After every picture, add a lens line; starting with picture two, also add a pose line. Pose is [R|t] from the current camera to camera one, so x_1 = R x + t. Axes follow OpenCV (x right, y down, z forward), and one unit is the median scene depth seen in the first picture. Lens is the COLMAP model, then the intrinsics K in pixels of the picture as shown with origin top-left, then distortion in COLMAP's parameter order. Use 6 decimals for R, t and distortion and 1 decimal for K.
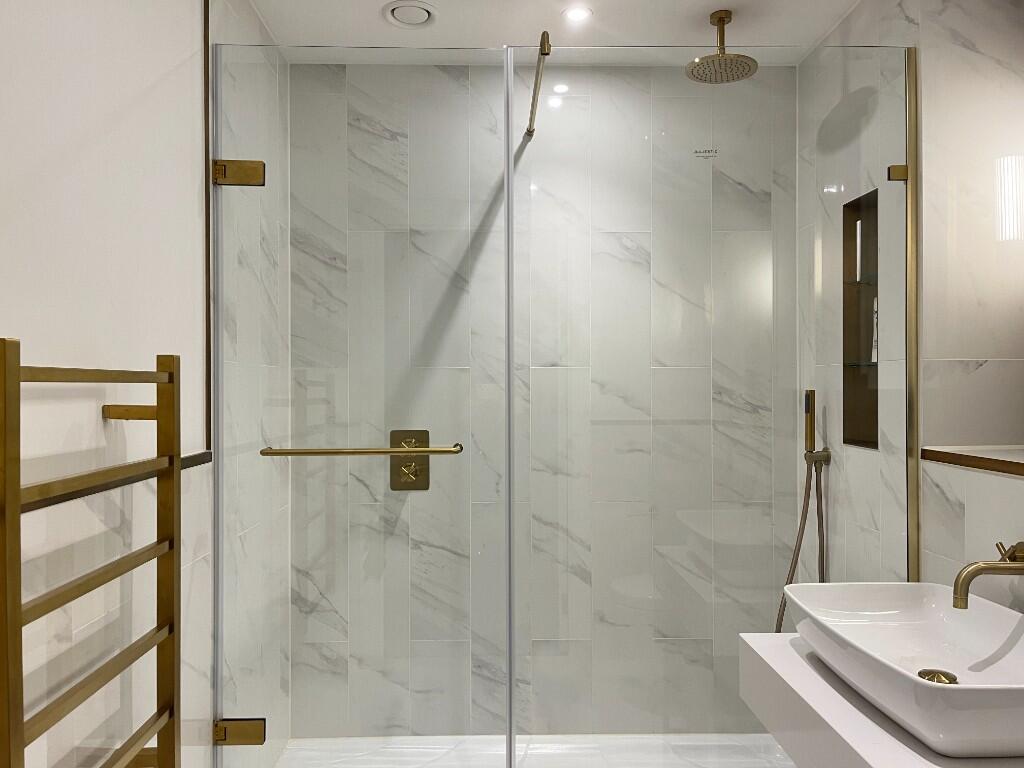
lens RADIAL K [[779.1, 0, 512.0], [0, 779.1, 384.0], [0, 0, 1]] dist [0.081234, -0.121832]
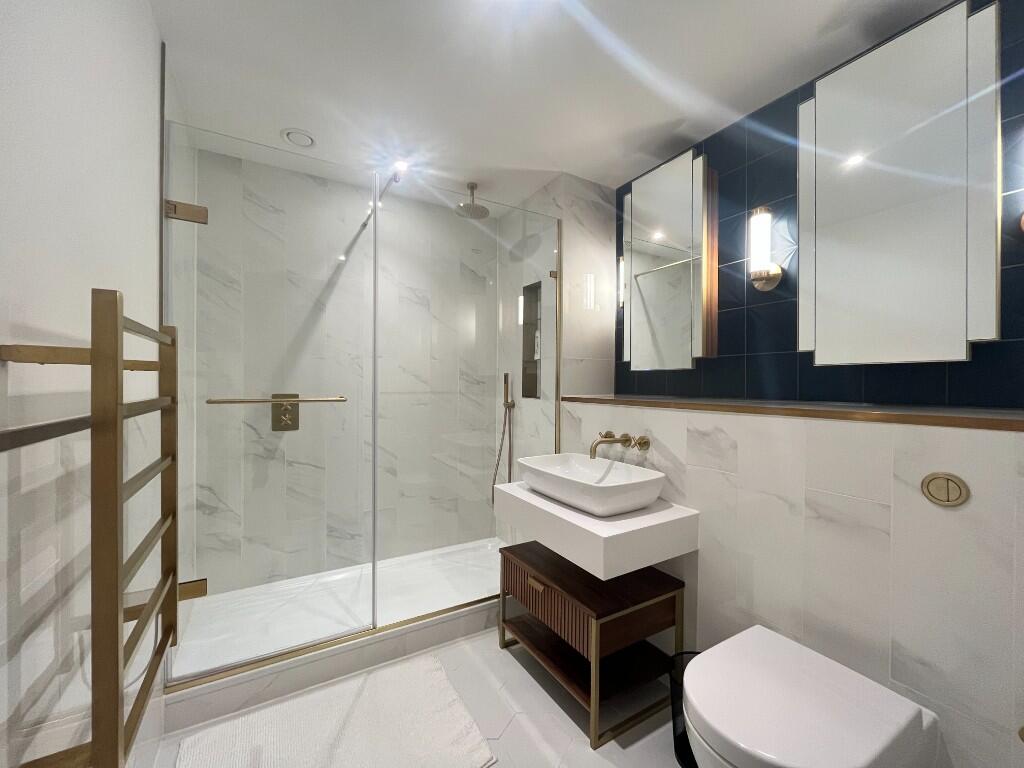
lens RADIAL K [[414.3, 0, 512.0], [0, 414.3, 384.0], [0, 0, 1]] dist [-0.000971, -0.000343]
pose [[0.873362, 0.006766, 0.487024, -0.149354], [-0.008820, 0.999959, 0.001924, 0.035787], [-0.486991, -0.005976, 0.873387, 0.021594]]
